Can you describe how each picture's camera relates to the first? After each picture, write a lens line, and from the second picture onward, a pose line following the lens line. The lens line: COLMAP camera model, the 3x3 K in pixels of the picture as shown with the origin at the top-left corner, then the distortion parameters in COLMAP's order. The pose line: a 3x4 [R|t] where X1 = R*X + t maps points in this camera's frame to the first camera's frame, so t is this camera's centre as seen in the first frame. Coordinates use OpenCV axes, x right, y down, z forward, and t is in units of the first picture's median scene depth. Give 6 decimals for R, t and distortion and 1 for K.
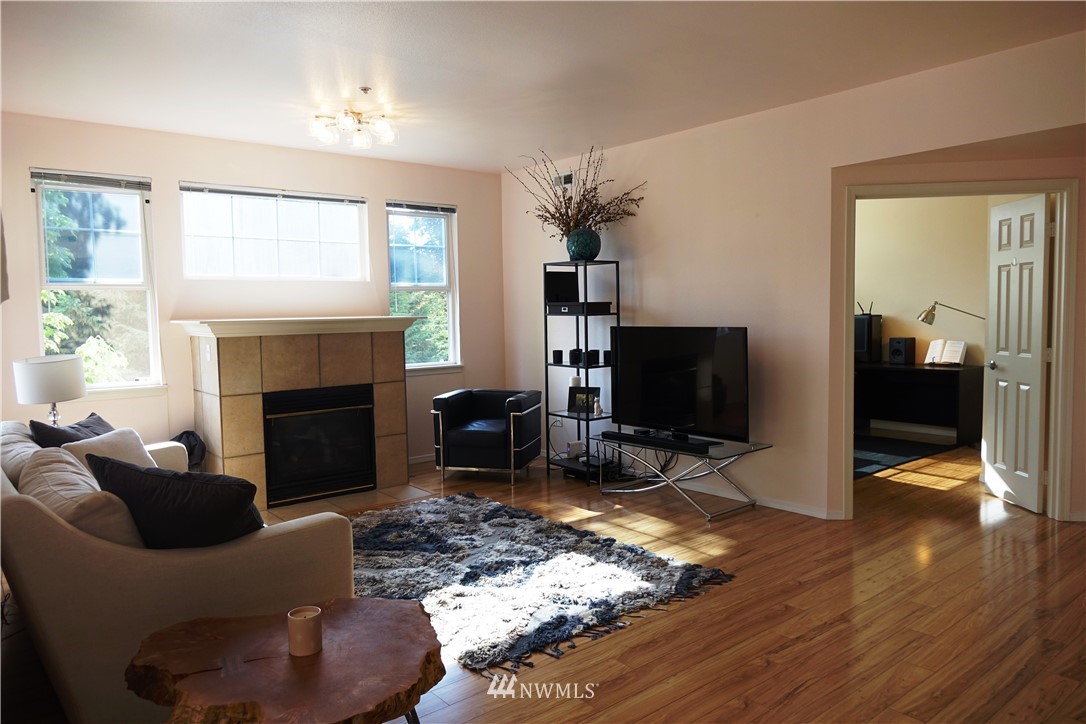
lens RADIAL K [[745.4, 0, 543.0], [0, 745.4, 362.0], [0, 0, 1]] dist [-0.007077, 0.000434]
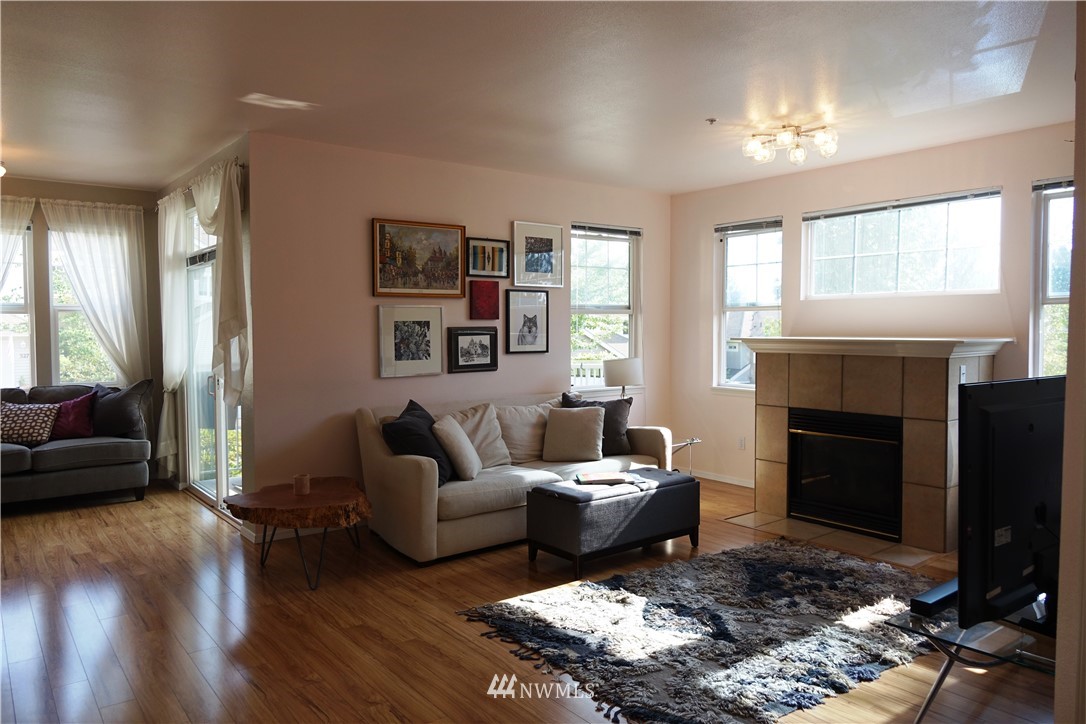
lens RADIAL K [[753.2, 0, 543.0], [0, 753.2, 362.0], [0, 0, 1]] dist [-0.001911, 0.001116]
pose [[-0.036914, 0.058403, -0.997610, 0.696577], [-0.068360, 0.995805, 0.060827, -0.063453], [0.996978, 0.070442, -0.032766, 0.681910]]
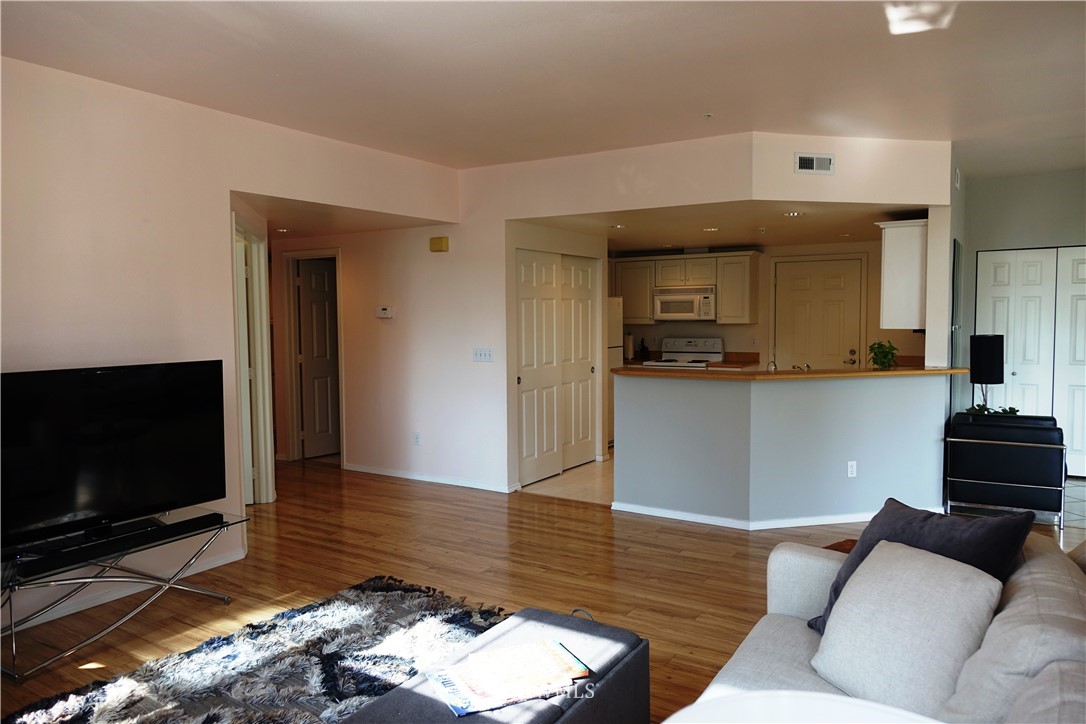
lens RADIAL K [[745.4, 0, 543.0], [0, 745.4, 362.0], [0, 0, 1]] dist [-0.007077, 0.000434]
pose [[-0.302421, -0.042755, 0.952215, -0.583891], [0.080683, 0.994260, 0.070267, -0.068166], [-0.949754, 0.098077, -0.297235, 0.827535]]
